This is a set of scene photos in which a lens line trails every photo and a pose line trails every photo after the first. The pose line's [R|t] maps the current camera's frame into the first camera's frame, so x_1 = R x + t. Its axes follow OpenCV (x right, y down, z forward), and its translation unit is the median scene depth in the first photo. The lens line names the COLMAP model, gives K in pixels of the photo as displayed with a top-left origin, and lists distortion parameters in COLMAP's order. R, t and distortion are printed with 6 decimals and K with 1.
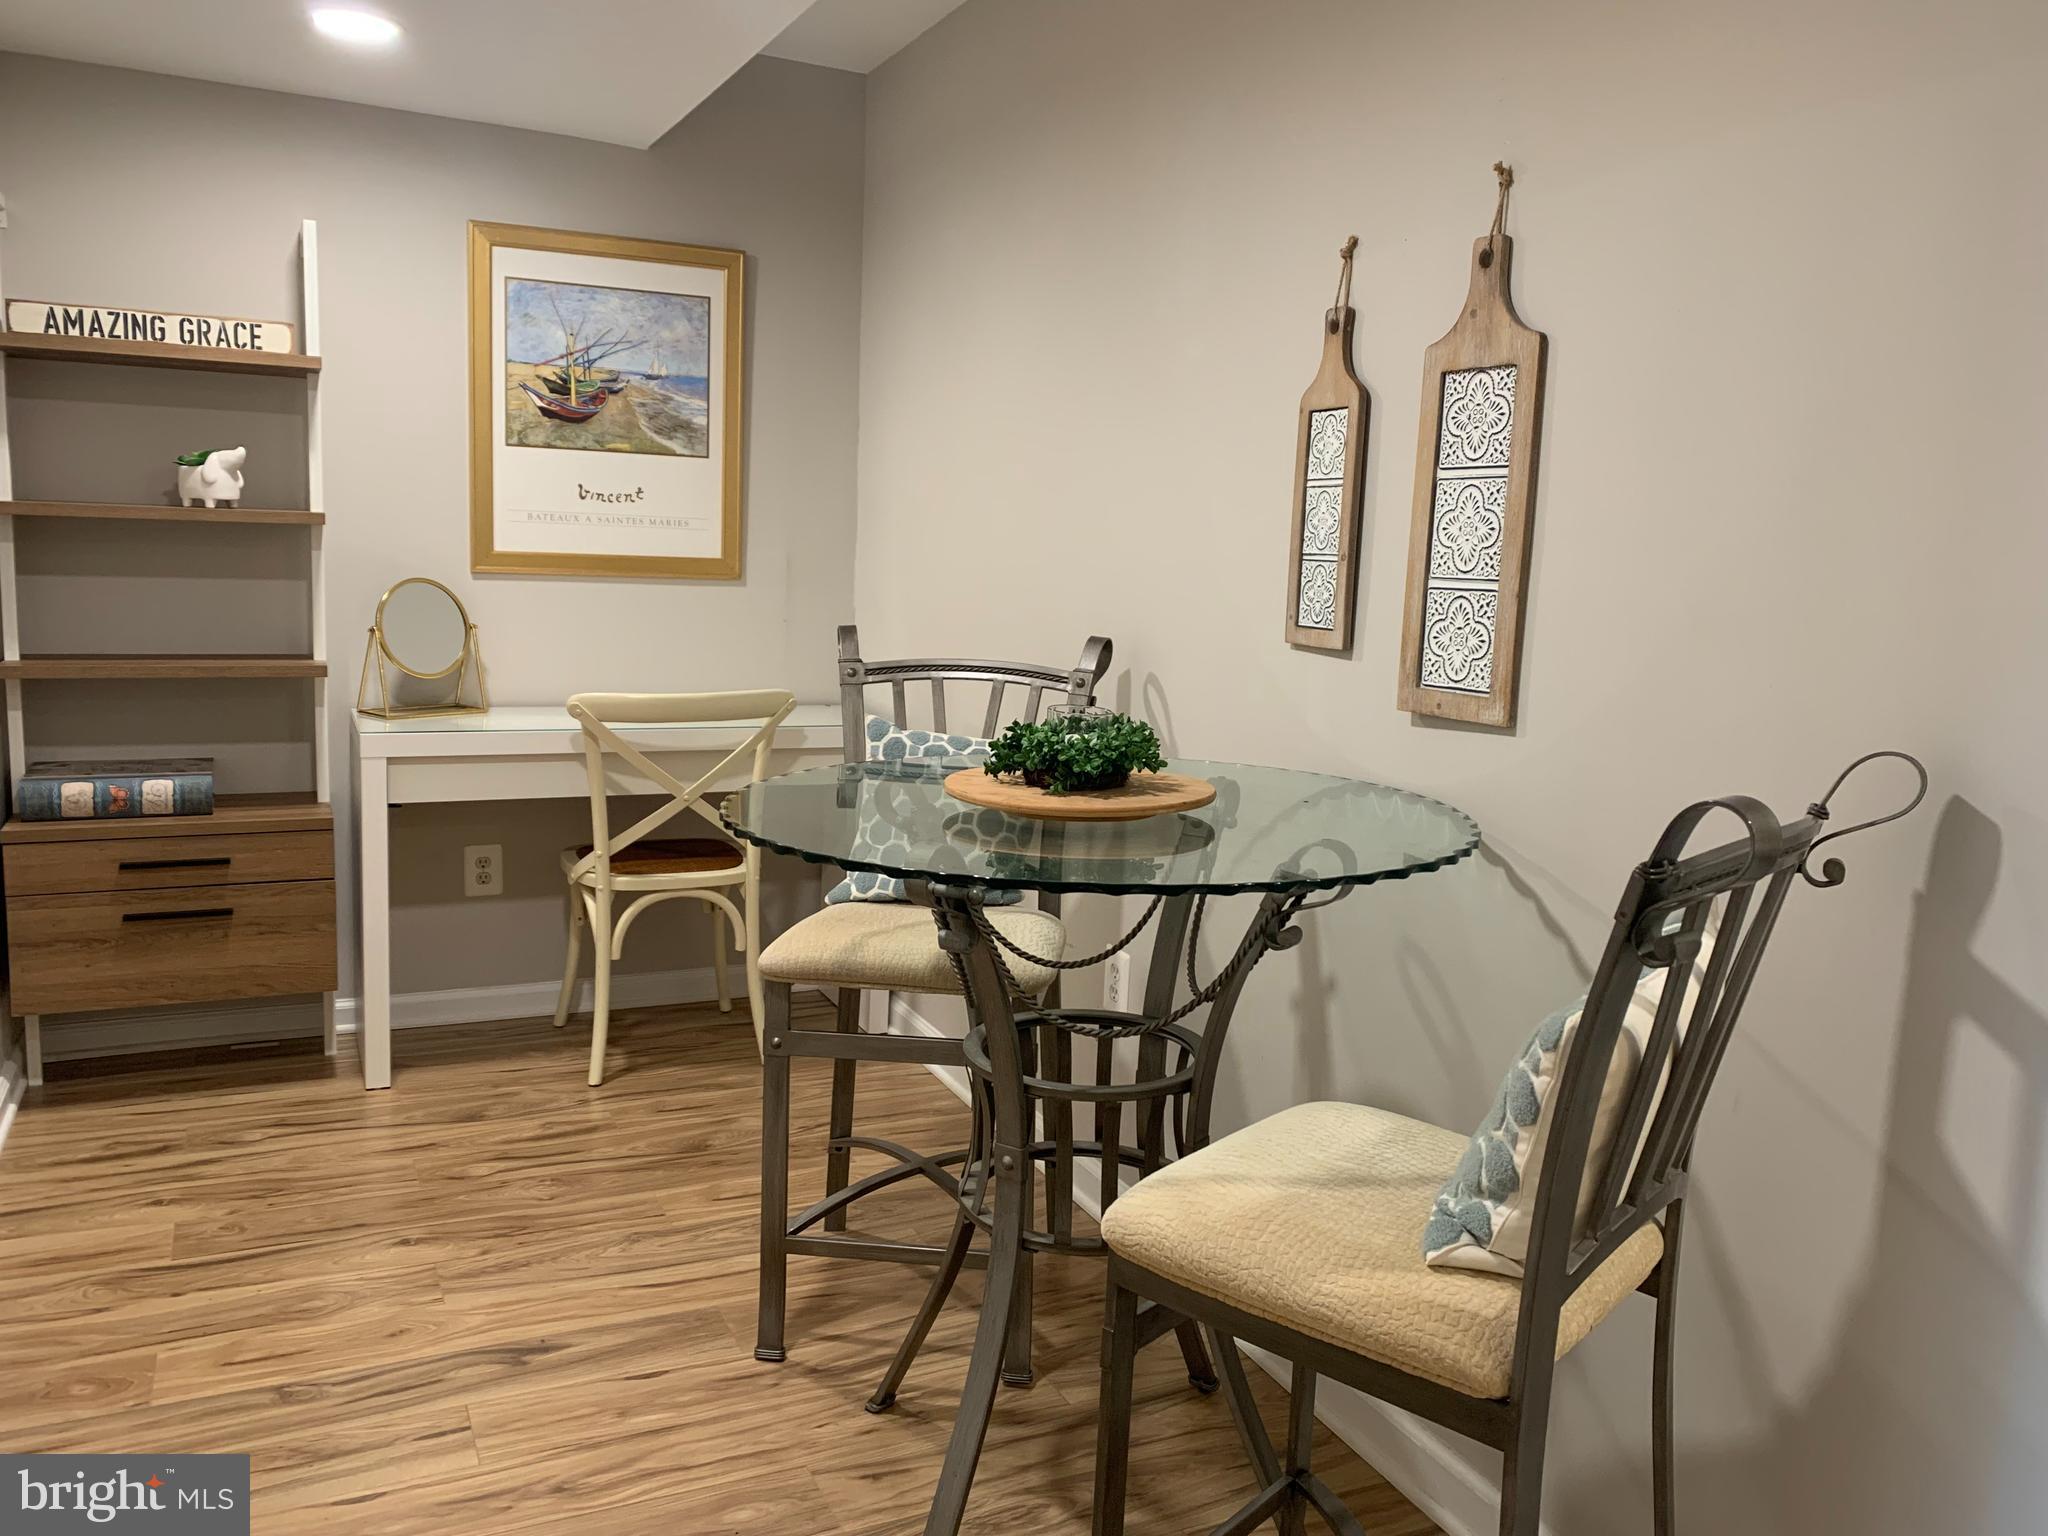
lens RADIAL K [[1579.6, 0, 1024.8], [0, 1579.6, 761.9], [0, 0, 1]] dist [0.060009, -0.087821]
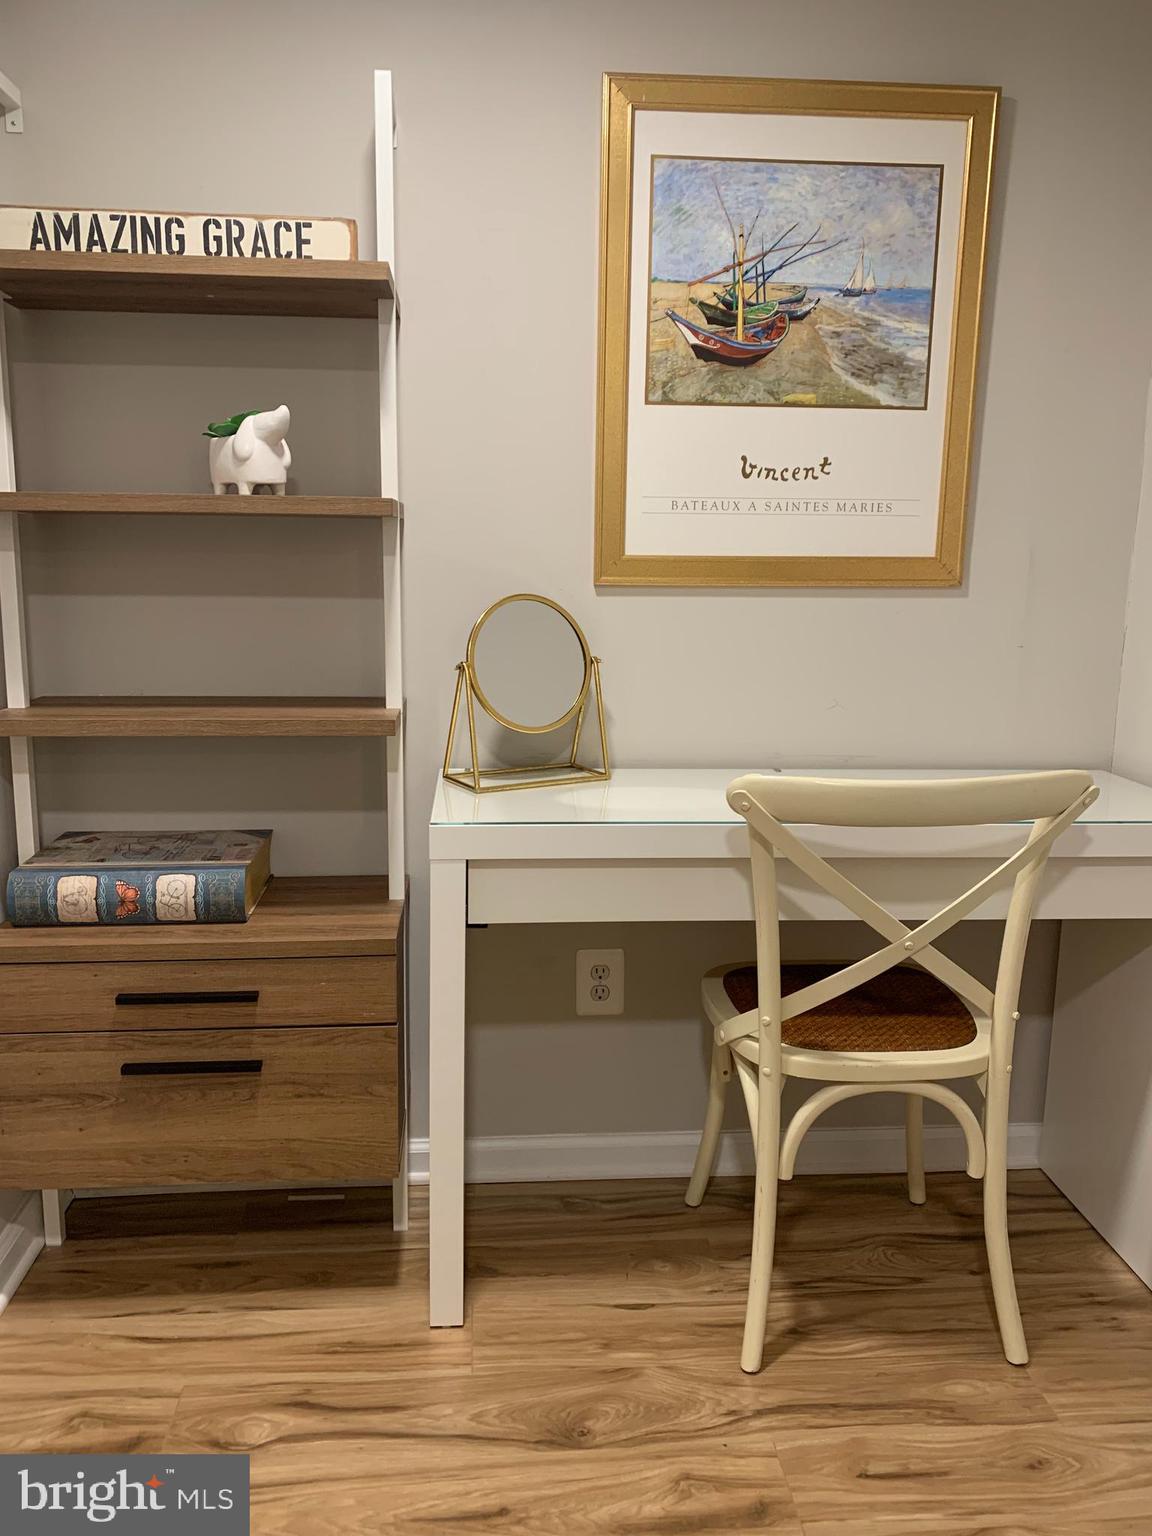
lens RADIAL K [[1164.9, 0, 575.9], [0, 1164.9, 716.1], [0, 0, 1]] dist [0.002415, 0.001343]
pose [[0.933676, 0.021681, -0.357461, -0.216511], [-0.027778, 0.999543, -0.011931, -0.068734], [0.357039, 0.021069, 0.933852, 0.659369]]
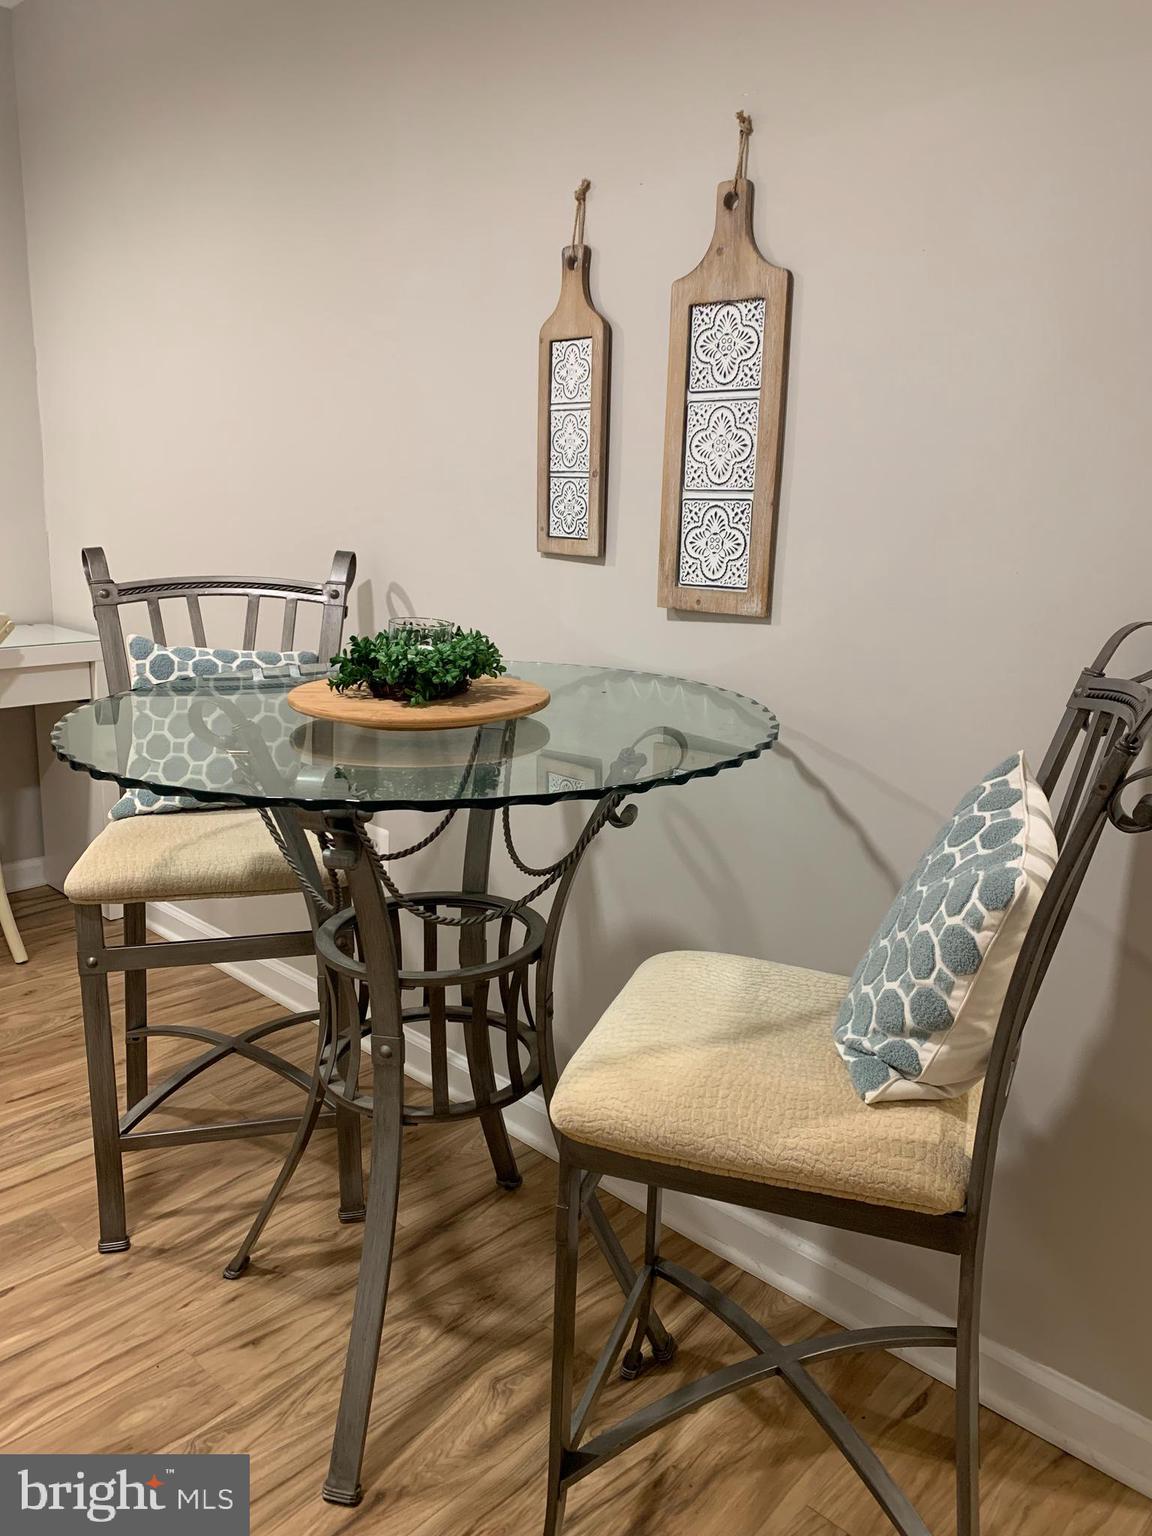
lens RADIAL K [[1184.7, 0, 587.6], [0, 1184.7, 768.4], [0, 0, 1]] dist [0.060009, -0.087821]
pose [[0.930825, -0.097634, 0.352182, -0.101339], [0.060529, 0.991532, 0.114897, -0.013965], [-0.360417, -0.085632, 0.928852, 0.151399]]
